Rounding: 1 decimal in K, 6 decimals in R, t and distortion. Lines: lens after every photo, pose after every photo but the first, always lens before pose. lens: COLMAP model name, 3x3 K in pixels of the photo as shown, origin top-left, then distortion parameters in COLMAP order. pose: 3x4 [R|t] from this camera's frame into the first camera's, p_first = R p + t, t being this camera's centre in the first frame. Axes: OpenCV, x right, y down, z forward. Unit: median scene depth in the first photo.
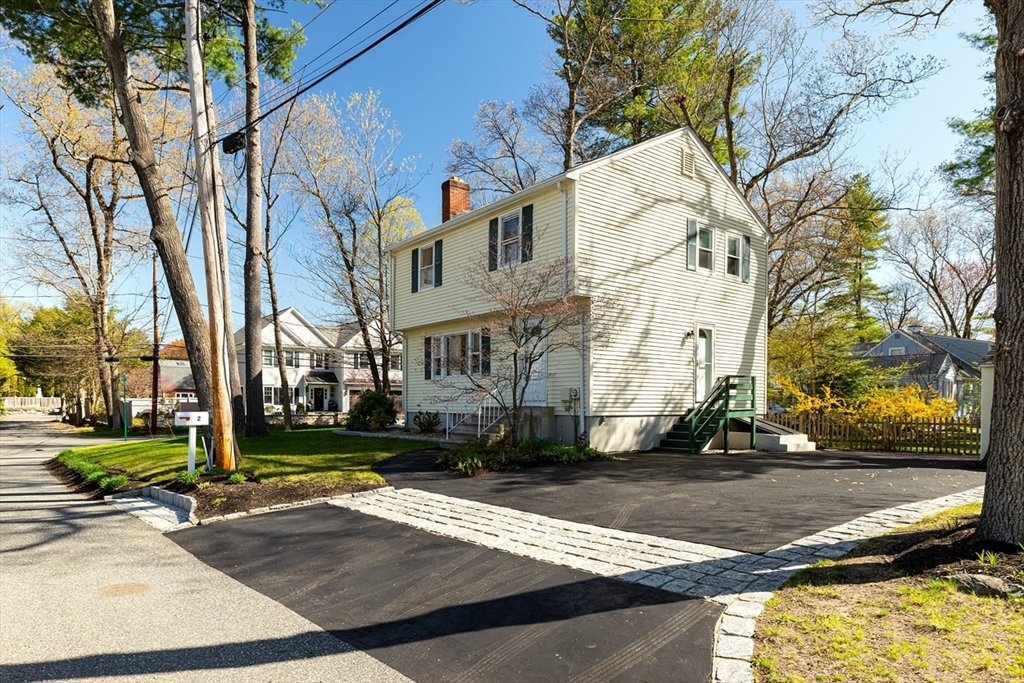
lens RADIAL K [[626.4, 0, 511.9], [0, 626.4, 333.8], [0, 0, 1]] dist [0.005554, -0.001798]
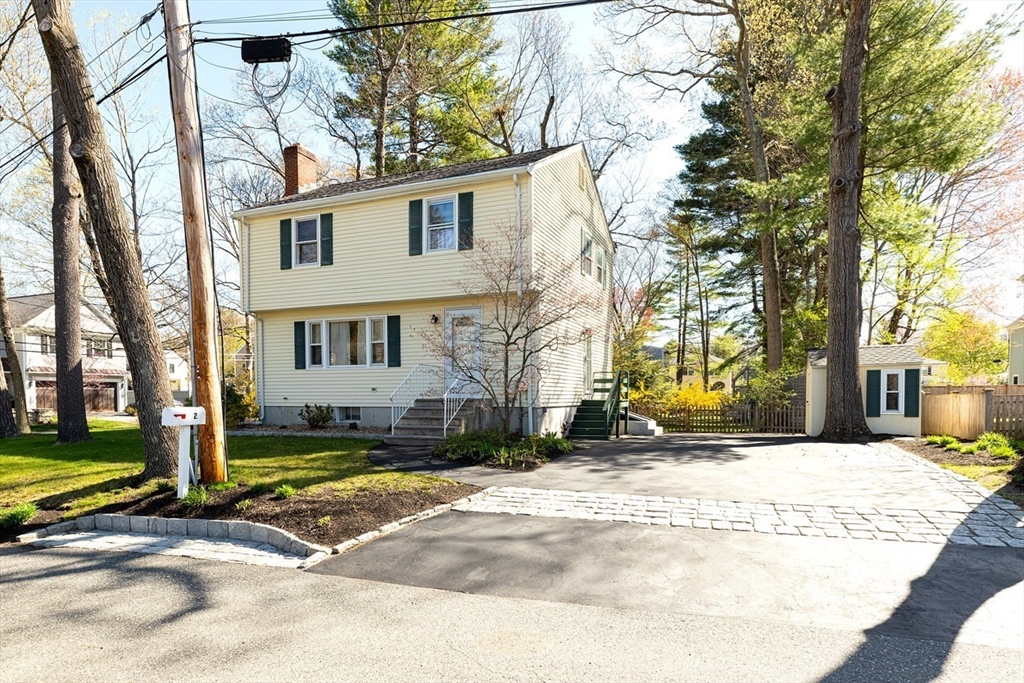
lens RADIAL K [[600.6, 0, 511.1], [0, 600.6, 347.3], [0, 0, 1]] dist [0.004353, -0.000861]
pose [[0.872186, 0.036596, 0.487804, -0.324311], [-0.050257, 0.998625, 0.014941, 0.015964], [-0.486586, -0.037547, 0.872825, 0.130074]]
